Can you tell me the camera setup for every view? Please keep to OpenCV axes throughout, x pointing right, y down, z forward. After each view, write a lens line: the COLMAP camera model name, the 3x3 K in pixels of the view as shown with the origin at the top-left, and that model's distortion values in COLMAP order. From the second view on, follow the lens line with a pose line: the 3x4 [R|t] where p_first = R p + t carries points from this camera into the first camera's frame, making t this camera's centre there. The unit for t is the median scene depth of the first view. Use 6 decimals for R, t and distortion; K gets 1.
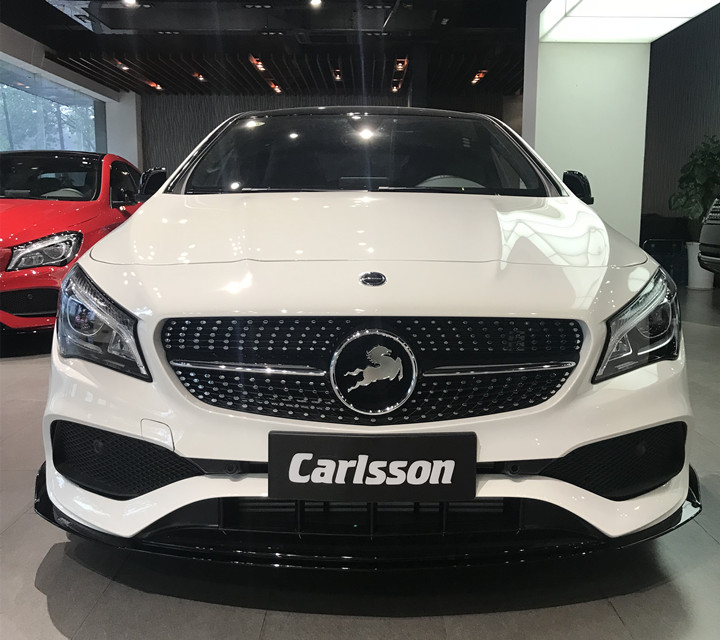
lens RADIAL K [[828.1, 0, 360.0], [0, 828.1, 320.0], [0, 0, 1]] dist [0.015478, -0.009817]
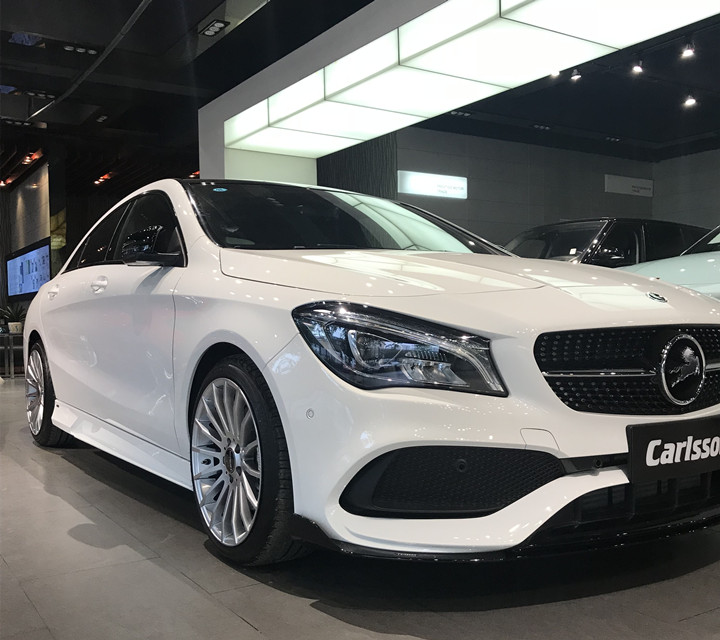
lens RADIAL K [[828.1, 0, 360.0], [0, 828.1, 320.0], [0, 0, 1]] dist [0.015478, -0.009817]
pose [[0.828601, -0.013717, 0.559671, -1.083245], [0.088901, 0.990239, -0.107349, 0.078827], [-0.552735, 0.138705, 0.821733, 0.222335]]
